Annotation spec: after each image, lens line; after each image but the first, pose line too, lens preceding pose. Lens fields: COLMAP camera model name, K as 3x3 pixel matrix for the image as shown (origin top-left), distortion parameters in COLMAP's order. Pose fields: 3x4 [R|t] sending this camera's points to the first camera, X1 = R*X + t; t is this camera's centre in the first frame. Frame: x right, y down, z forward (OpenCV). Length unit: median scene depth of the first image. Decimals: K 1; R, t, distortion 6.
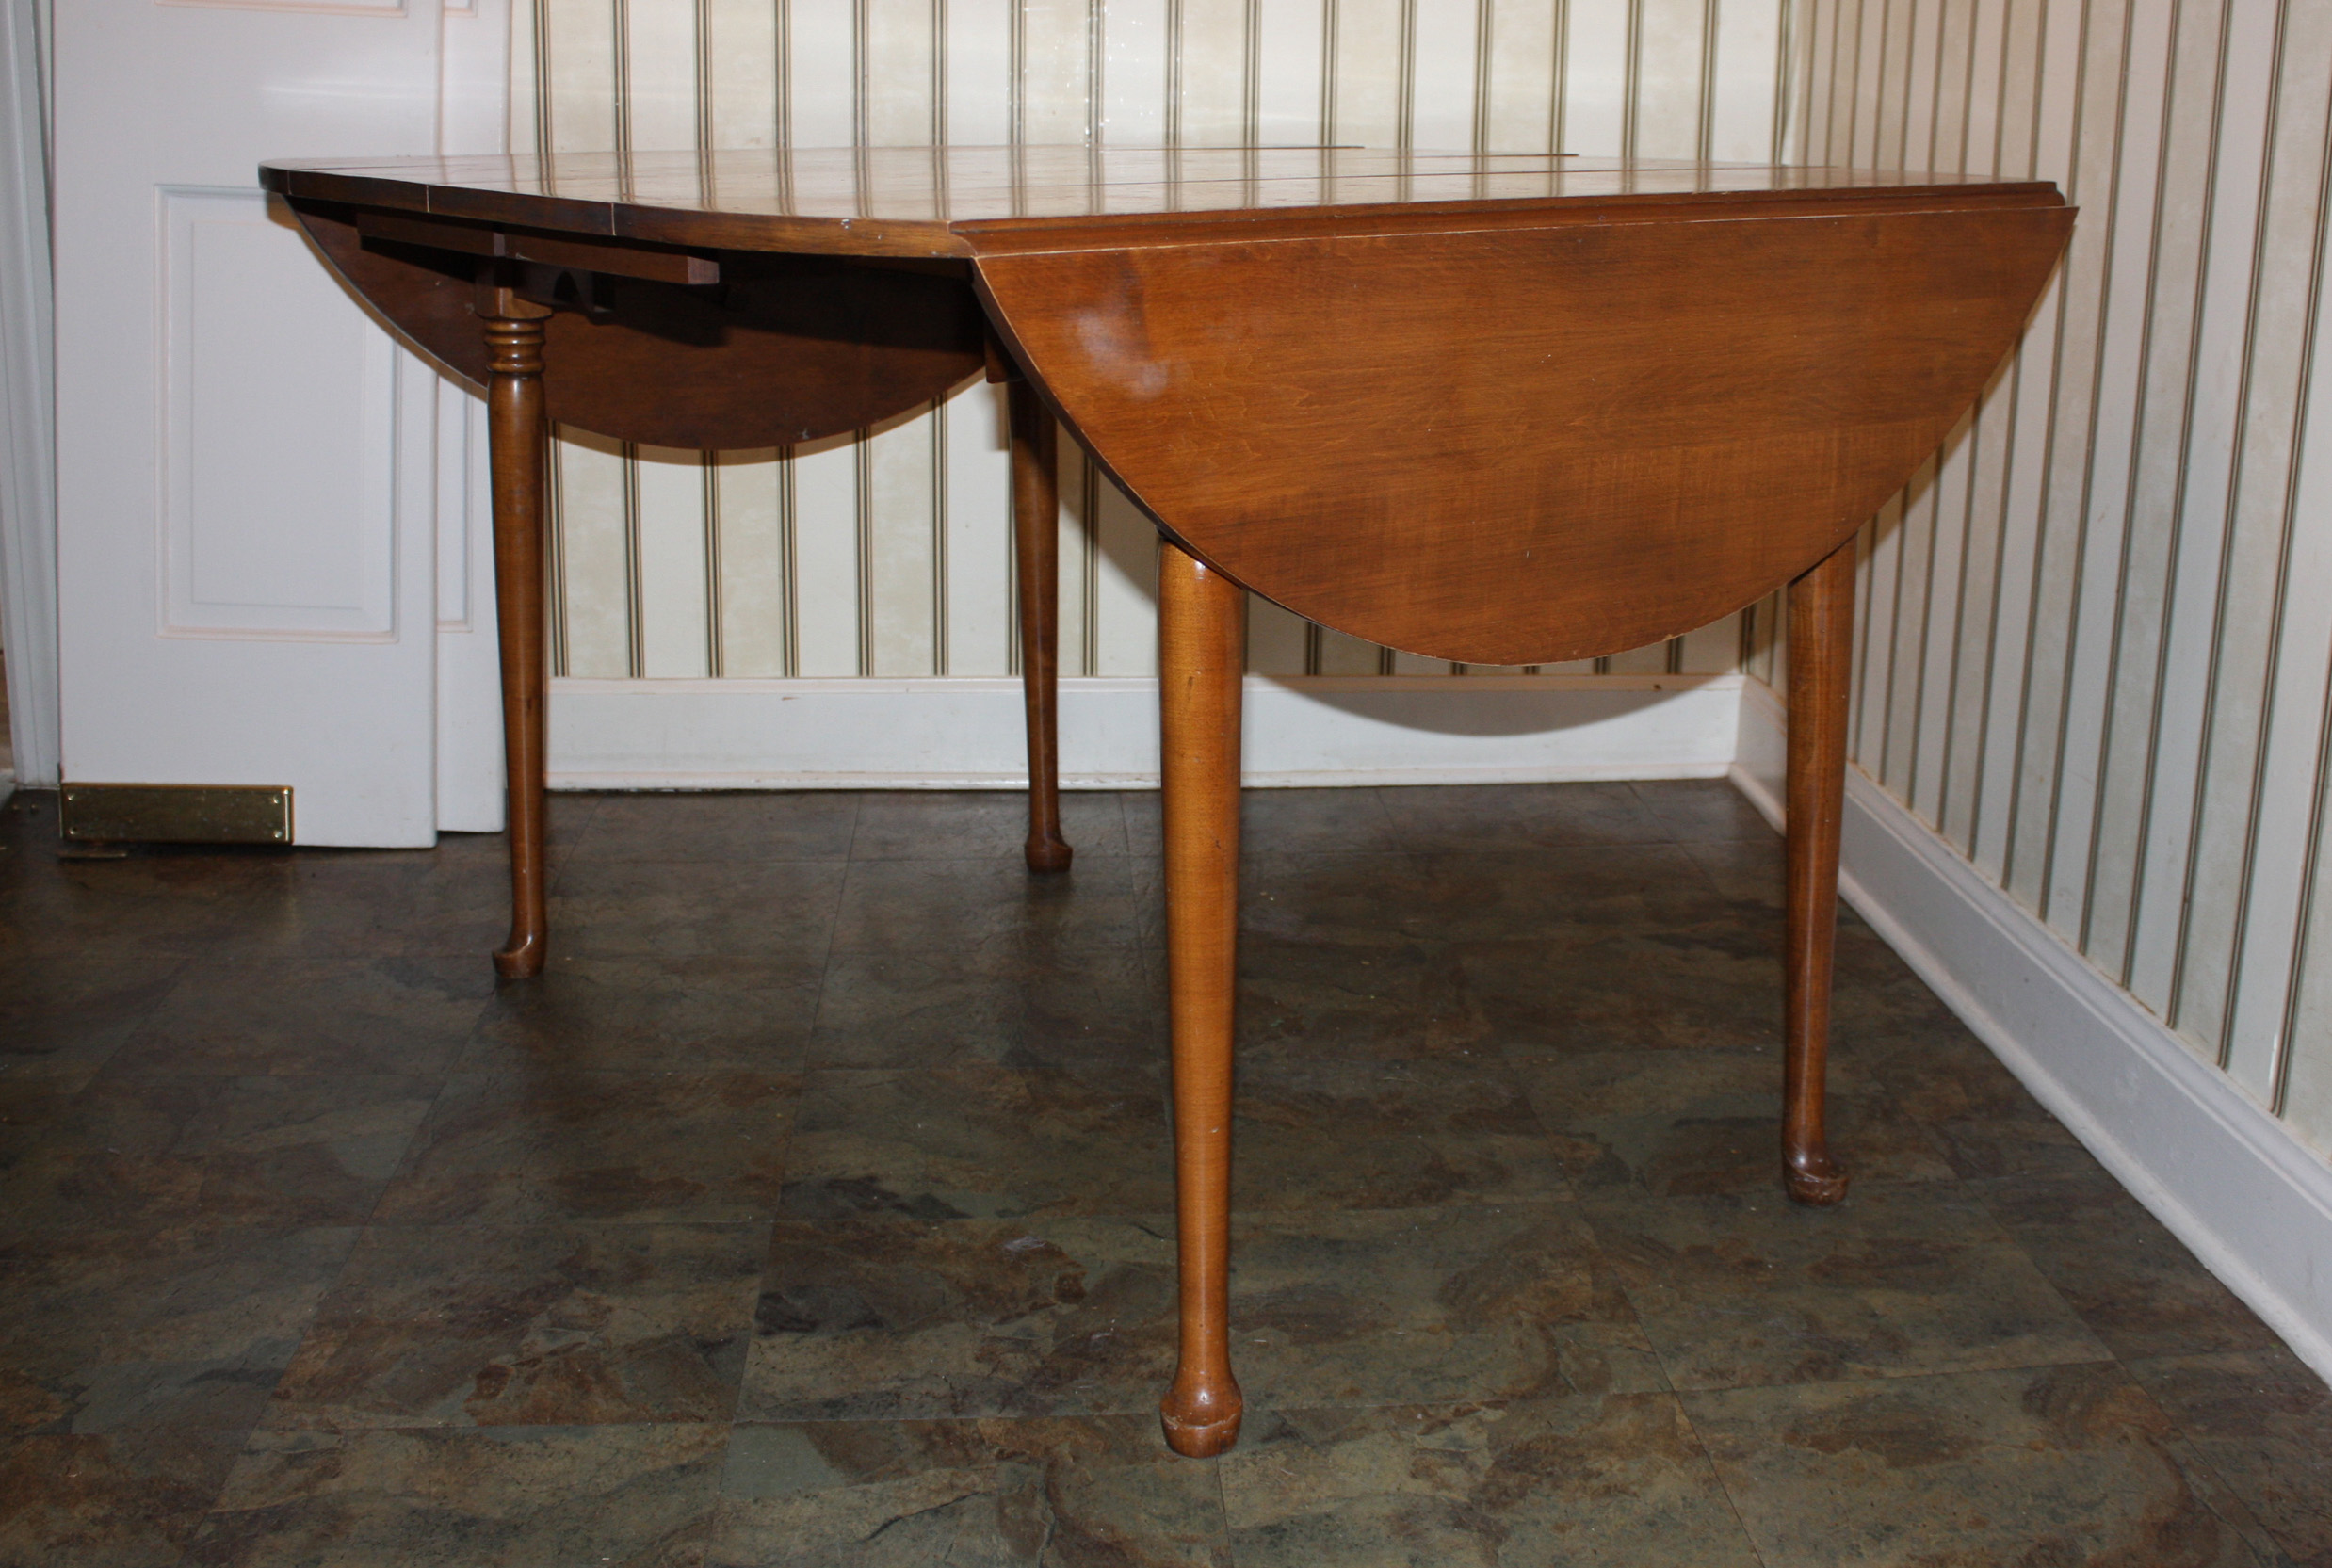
lens RADIAL K [[2557.9, 0, 1240.3], [0, 2557.9, 780.3], [0, 0, 1]] dist [-0.124098, 0.037966]
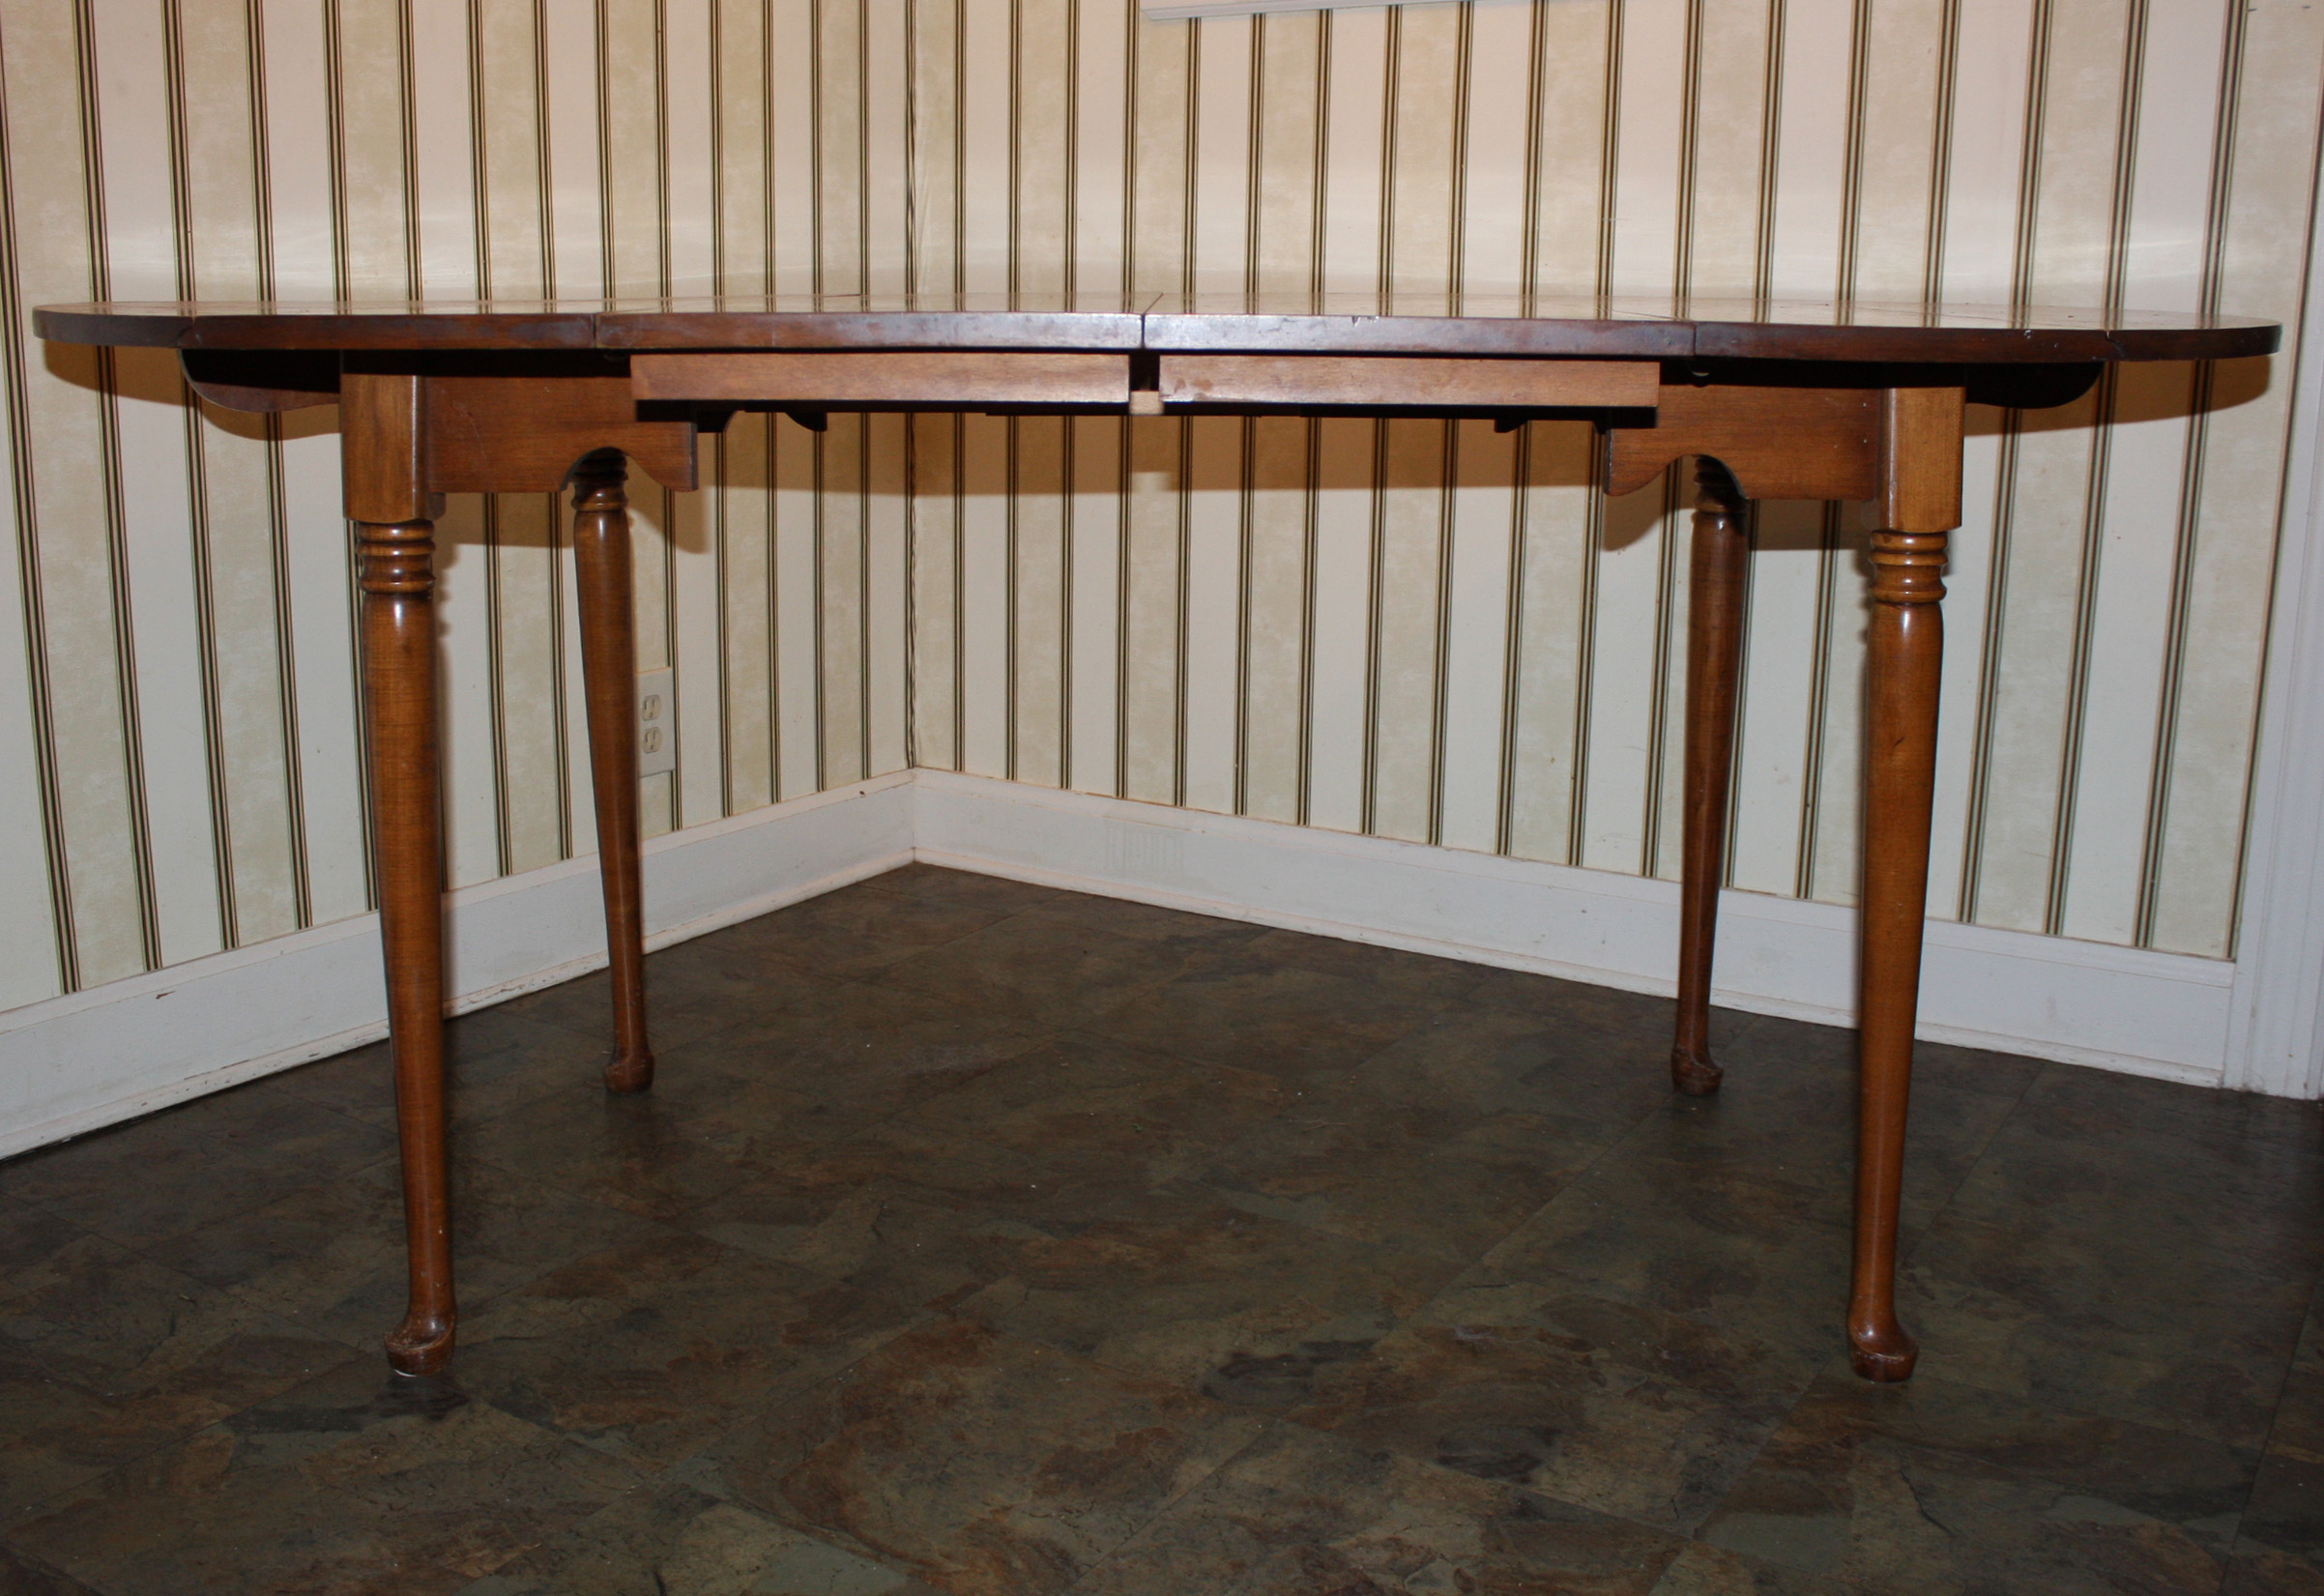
lens RADIAL K [[2251.2, 0, 1162.0], [0, 2251.2, 798.0], [0, 0, 1]] dist [-0.163711, 0.140277]
pose [[0.614924, -0.184078, 0.766801, -0.635478], [0.210451, 0.975415, 0.065390, -0.090707], [-0.759986, 0.121164, 0.638546, 0.378927]]
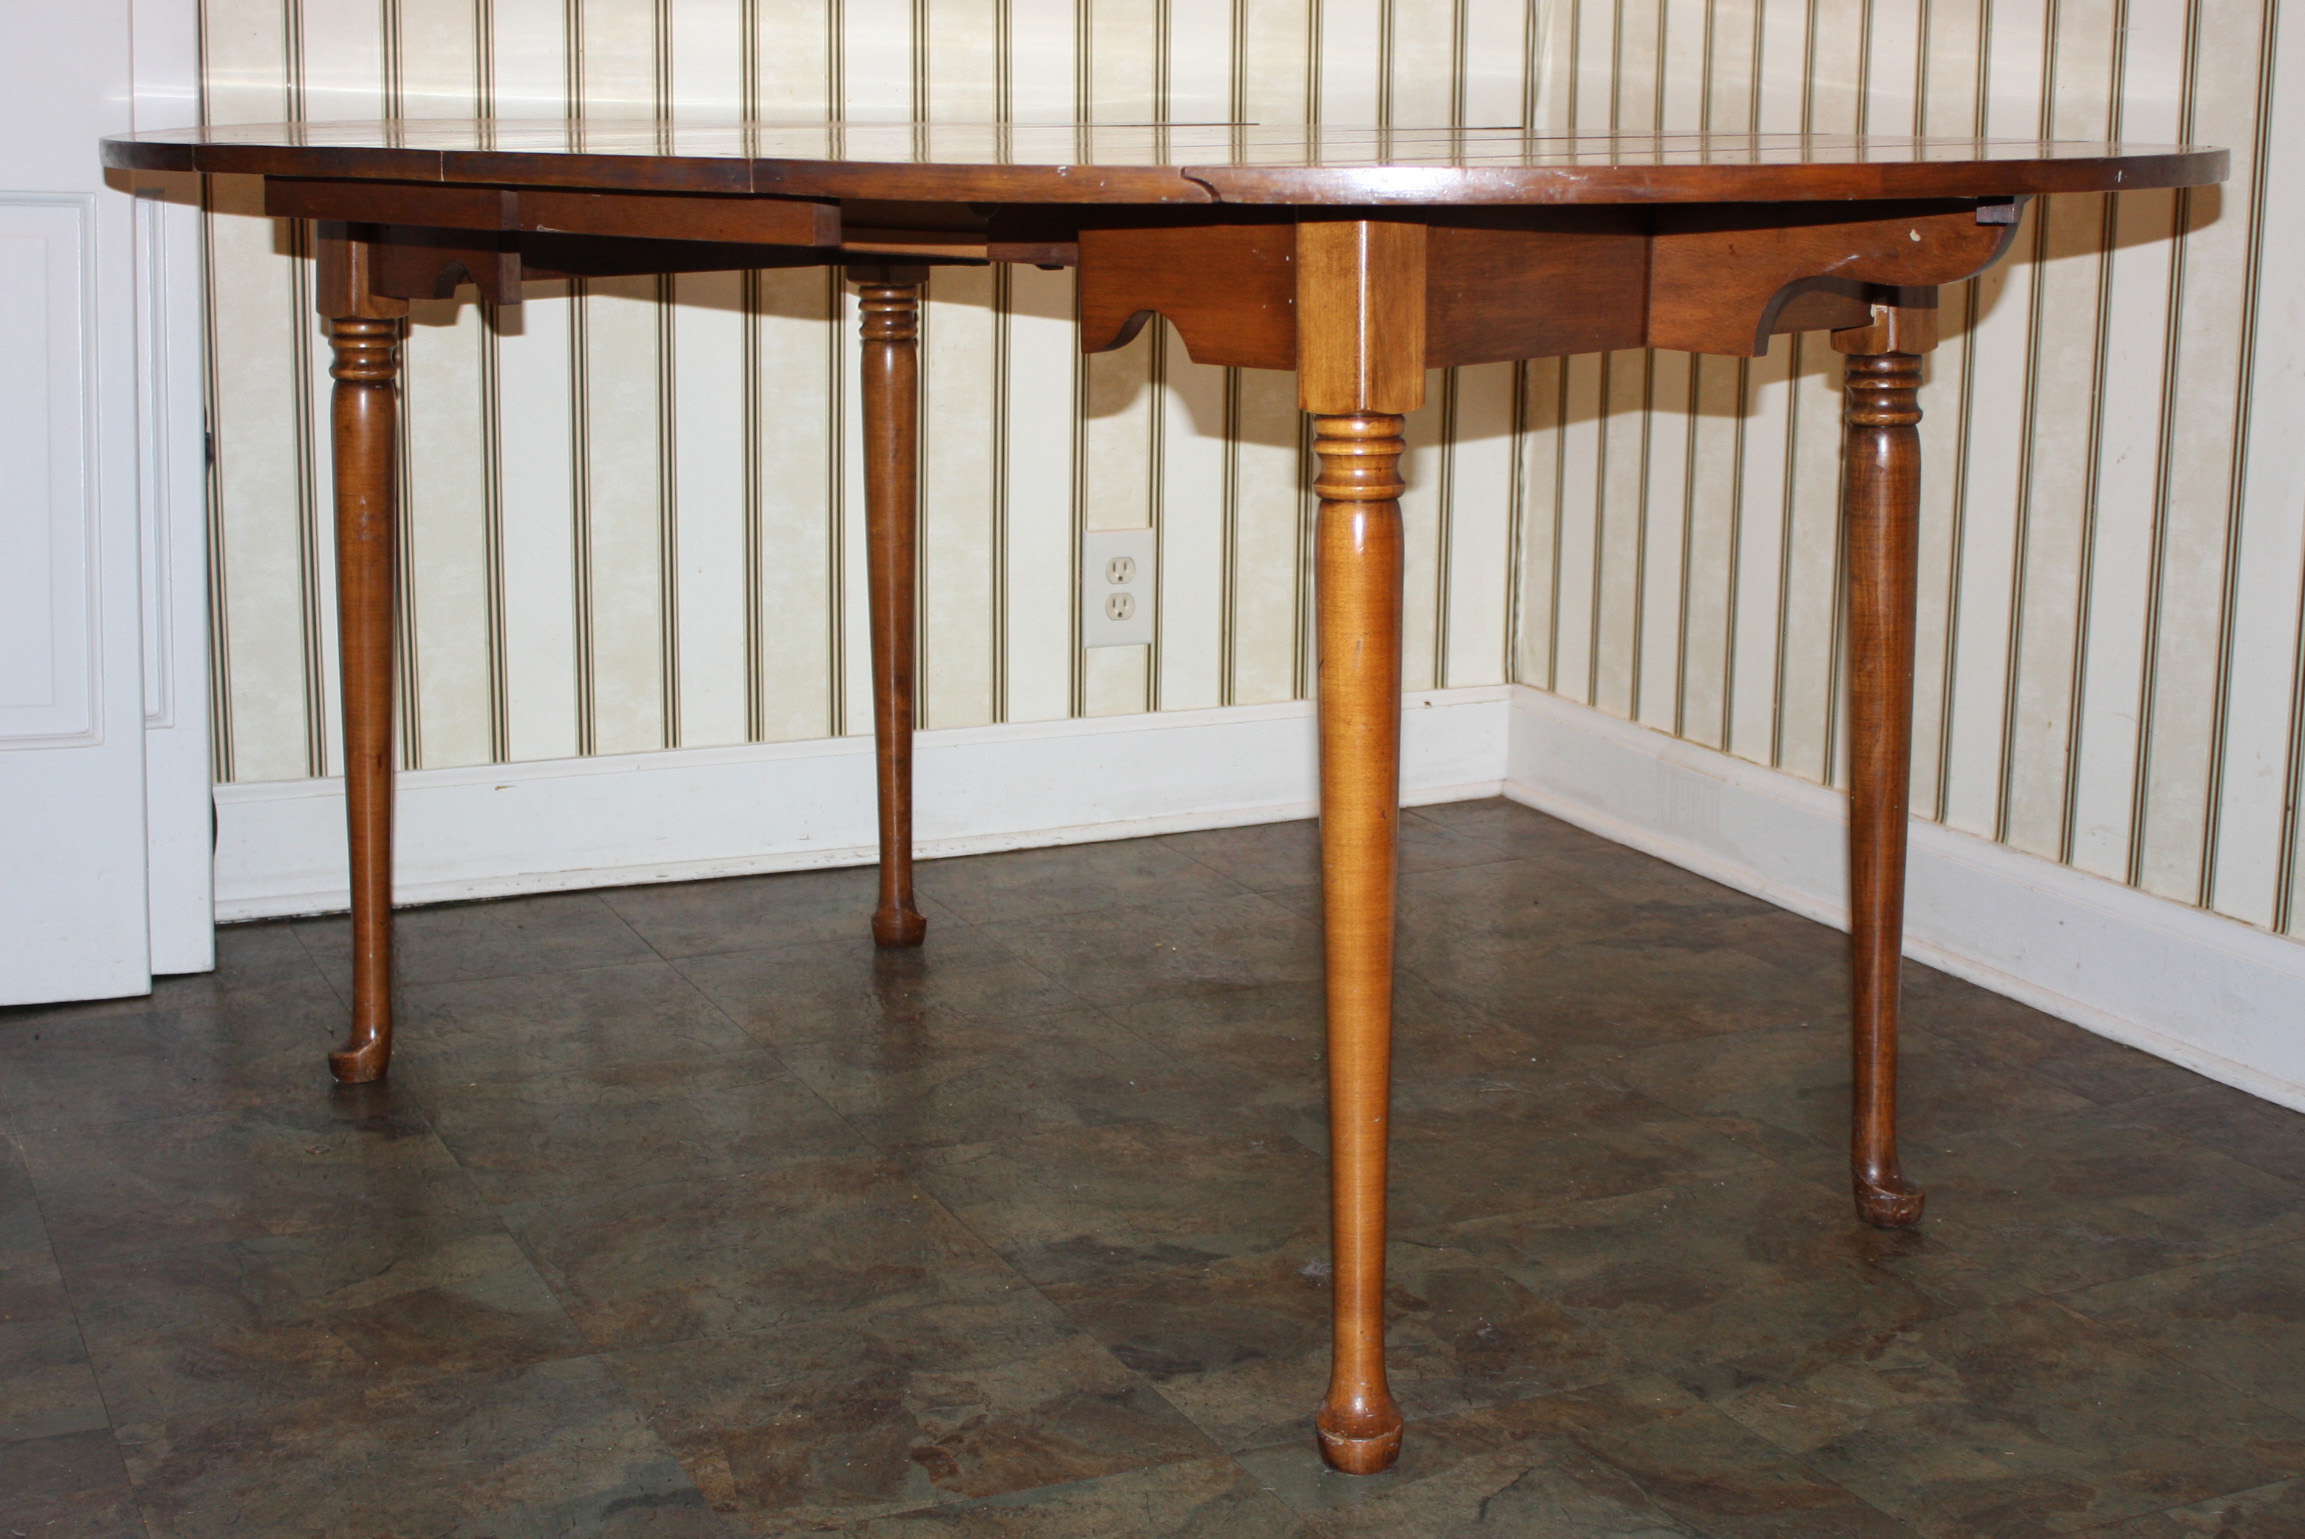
lens RADIAL K [[3237.0, 0, 1152.5], [0, 3237.0, 769.5], [0, 0, 1]] dist [-0.097666, 0.084594]
pose [[0.944153, -0.077974, 0.320150, -0.395860], [0.095695, 0.994608, -0.039974, 0.031476], [-0.315306, 0.068379, 0.946523, -0.094483]]
